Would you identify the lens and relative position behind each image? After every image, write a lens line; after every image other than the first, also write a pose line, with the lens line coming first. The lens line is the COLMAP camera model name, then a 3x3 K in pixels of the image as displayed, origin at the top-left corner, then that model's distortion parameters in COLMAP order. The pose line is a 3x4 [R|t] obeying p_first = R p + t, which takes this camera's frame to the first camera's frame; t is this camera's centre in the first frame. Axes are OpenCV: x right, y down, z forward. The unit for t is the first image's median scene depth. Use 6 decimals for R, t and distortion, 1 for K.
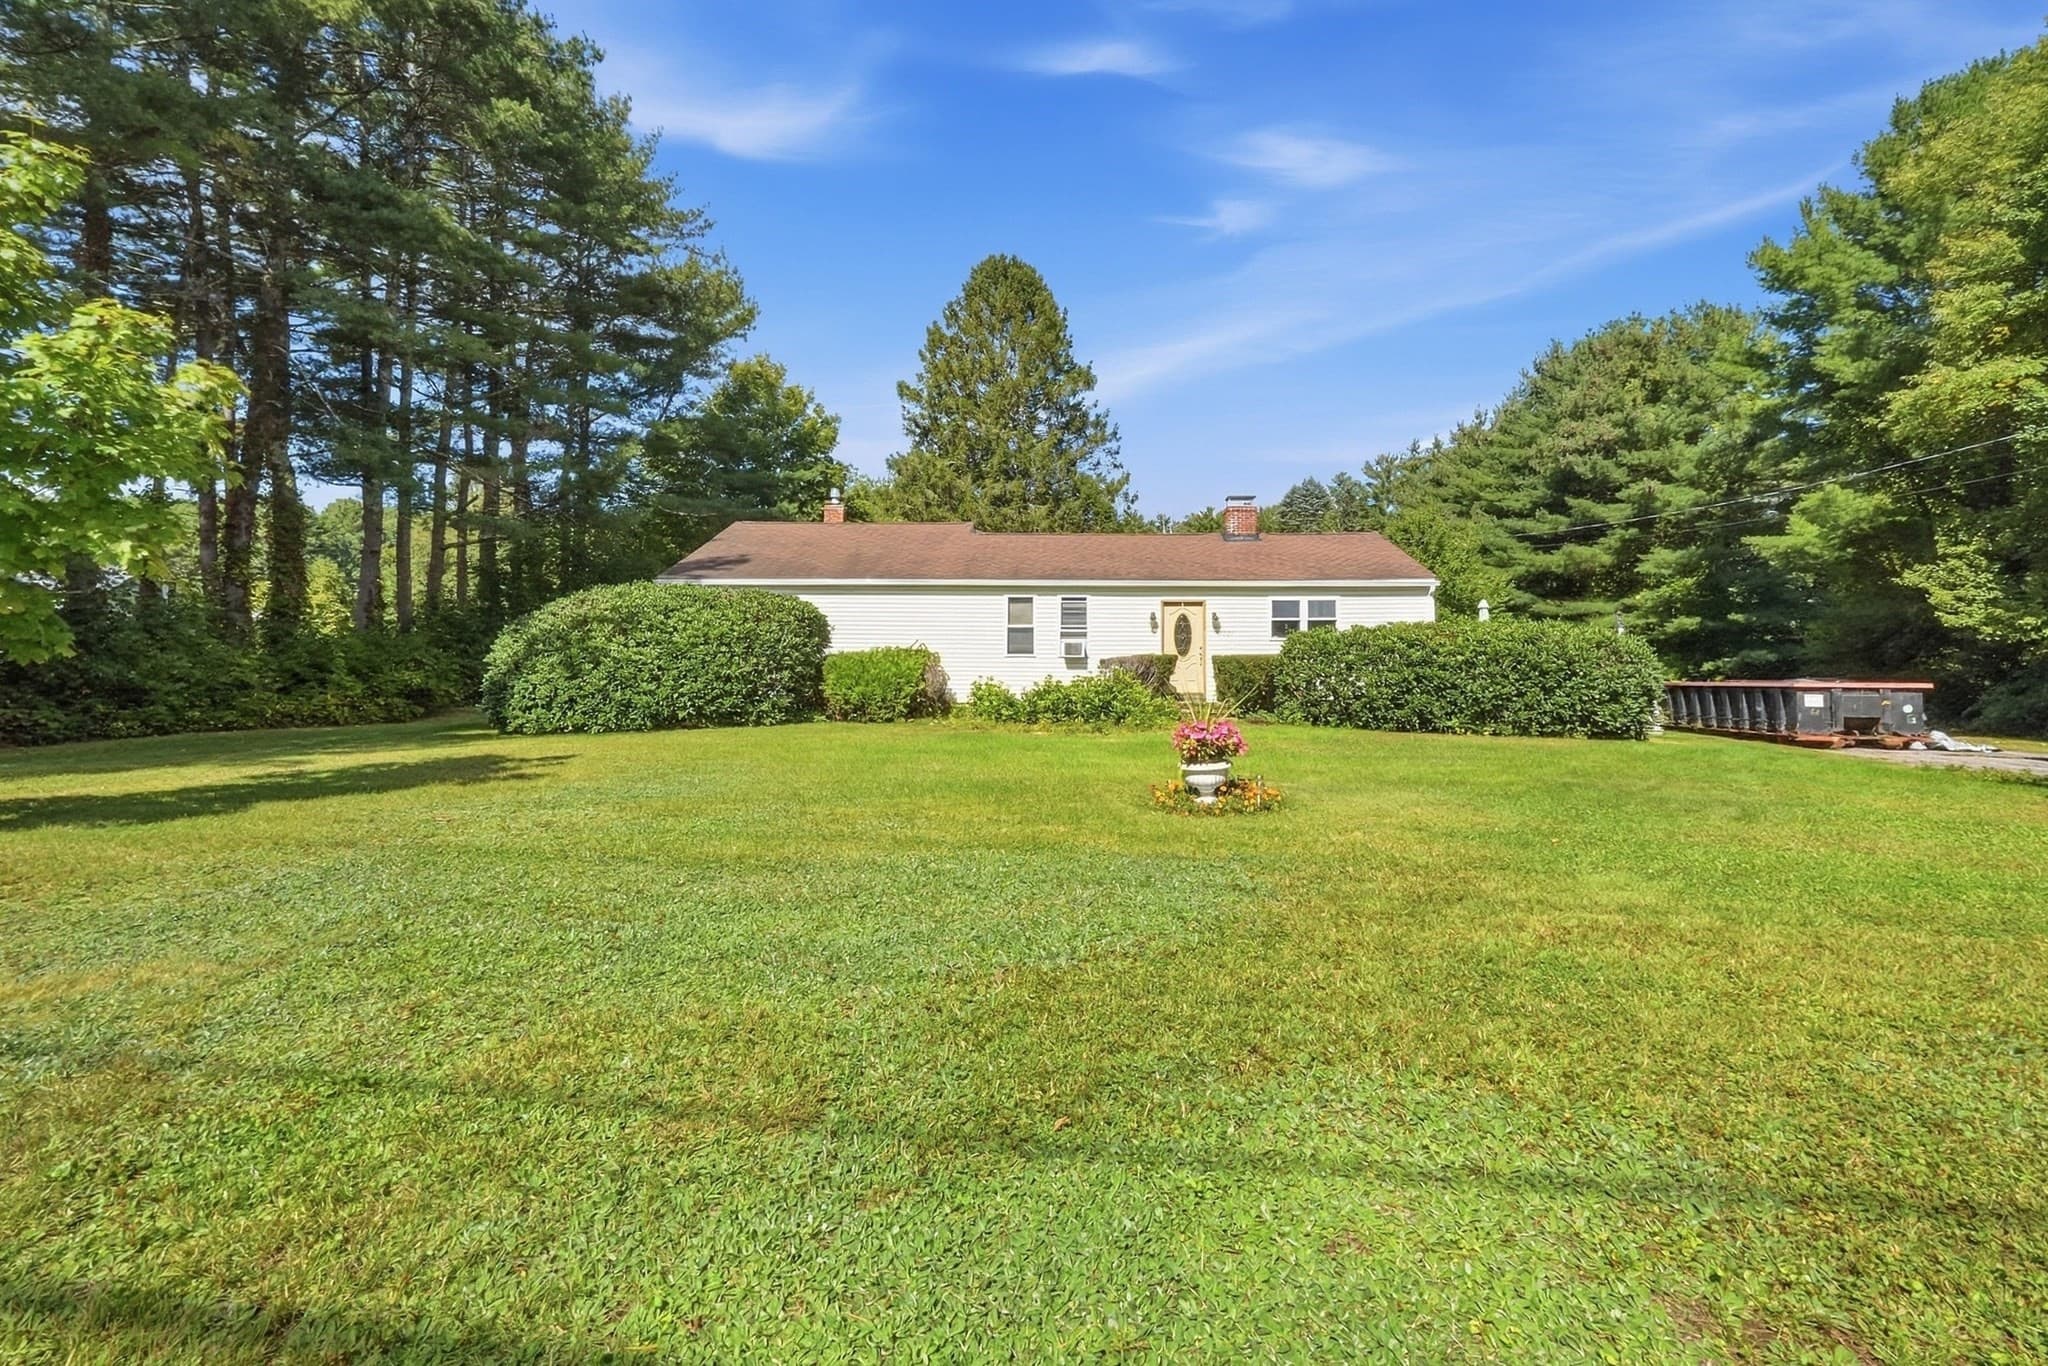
lens RADIAL K [[873.7, 0, 1024.3], [0, 873.7, 633.1], [0, 0, 1]] dist [0.000747, 0.000319]
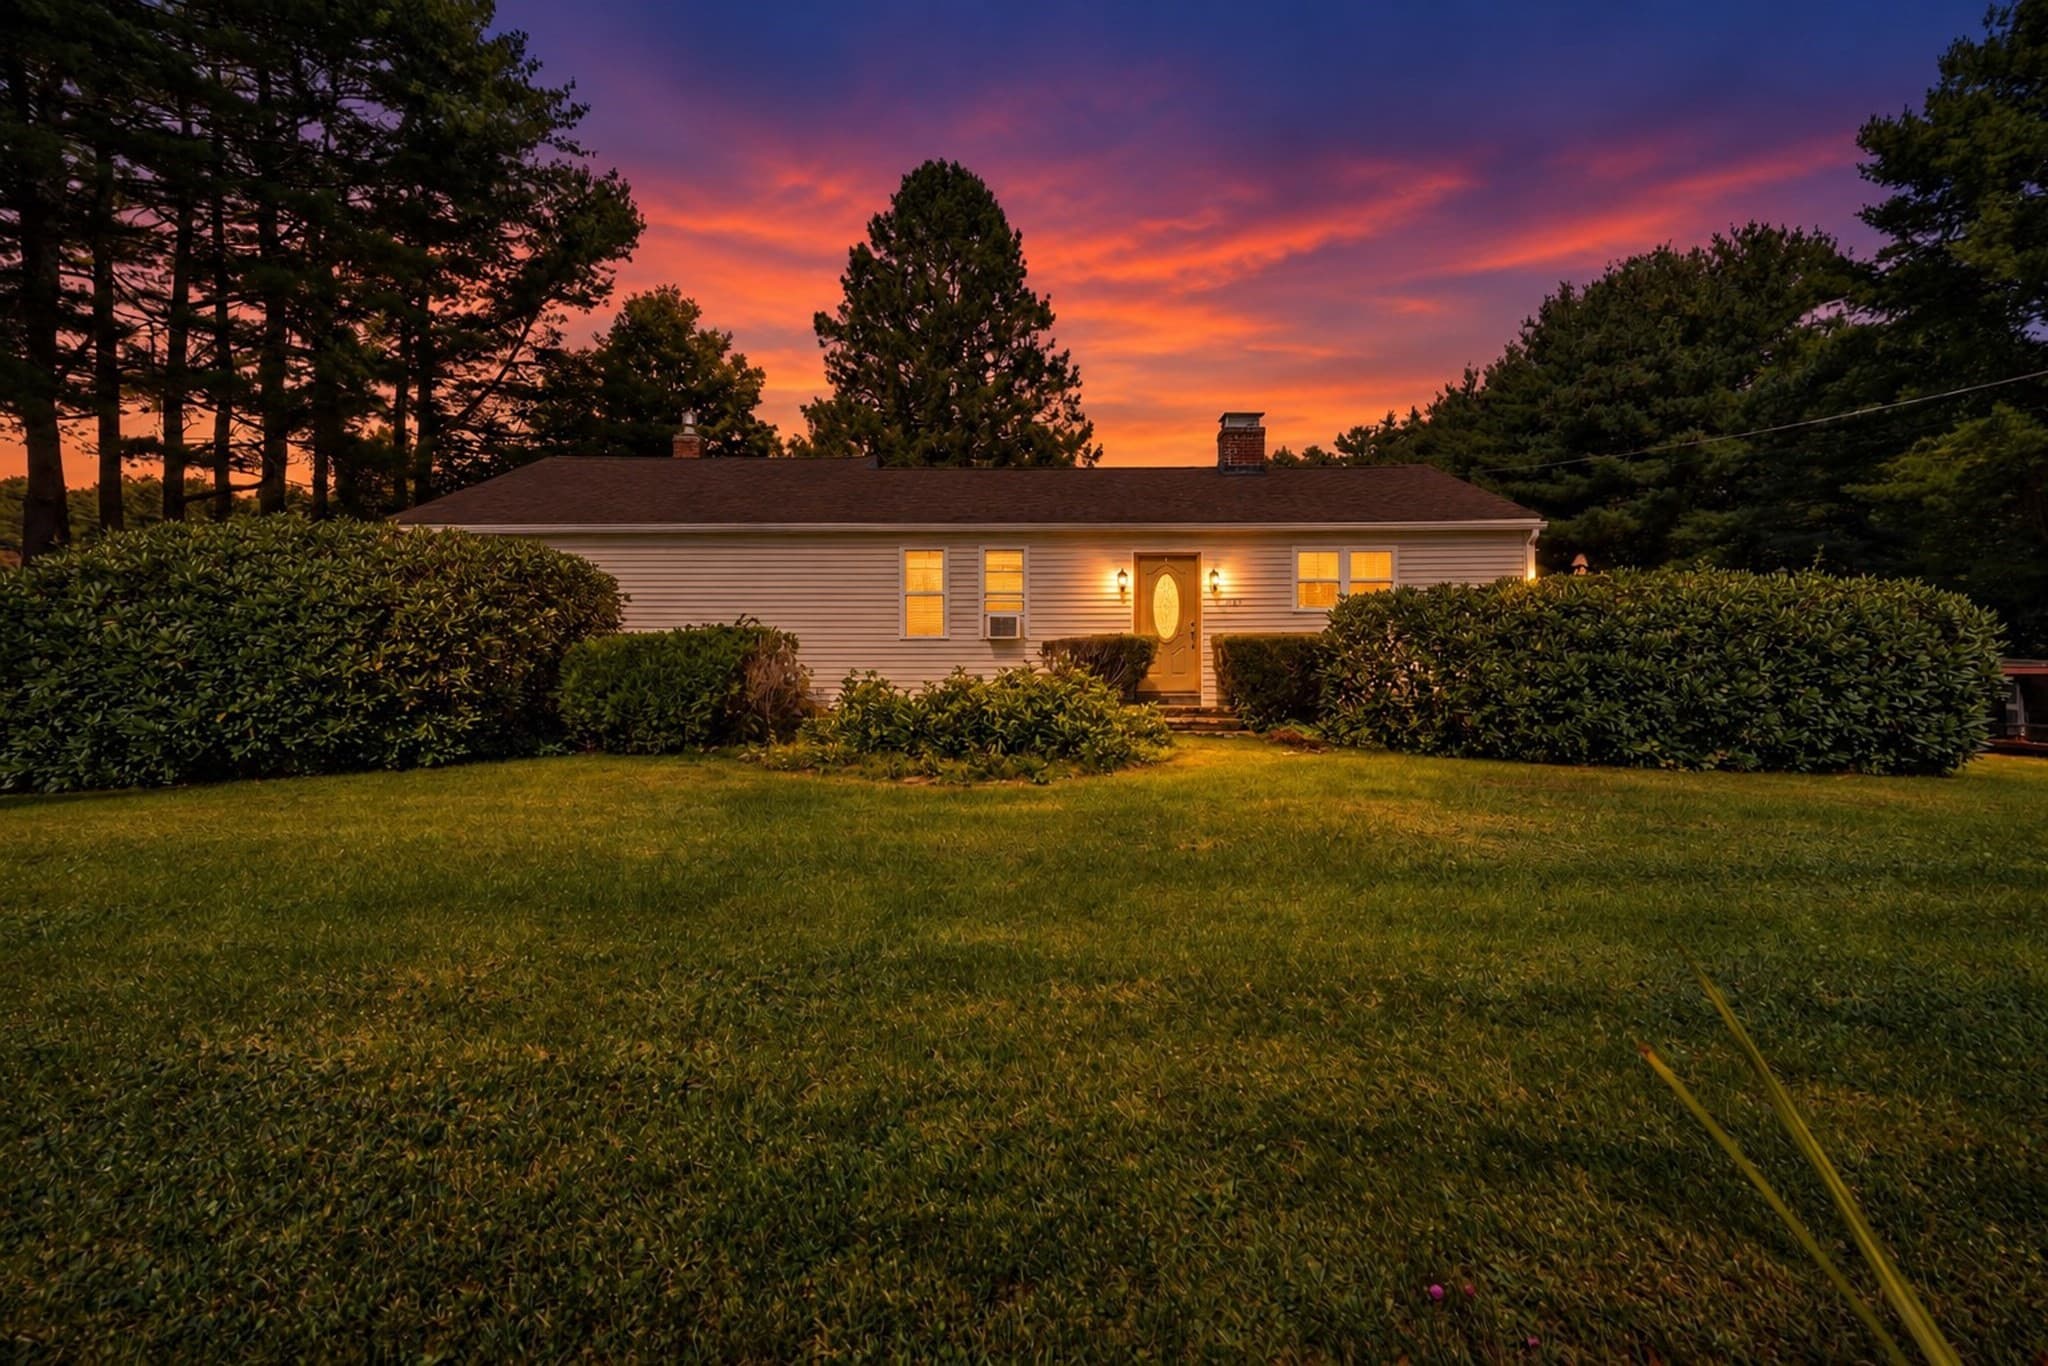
lens RADIAL K [[857.4, 0, 1023.2], [0, 857.4, 677.2], [0, 0, 1]] dist [0.000931, 0.000022]
pose [[0.999277, -0.009807, 0.036742, 0.021597], [0.007280, 0.997639, 0.068296, 0.005307], [-0.037325, -0.067979, 0.996988, 0.158504]]
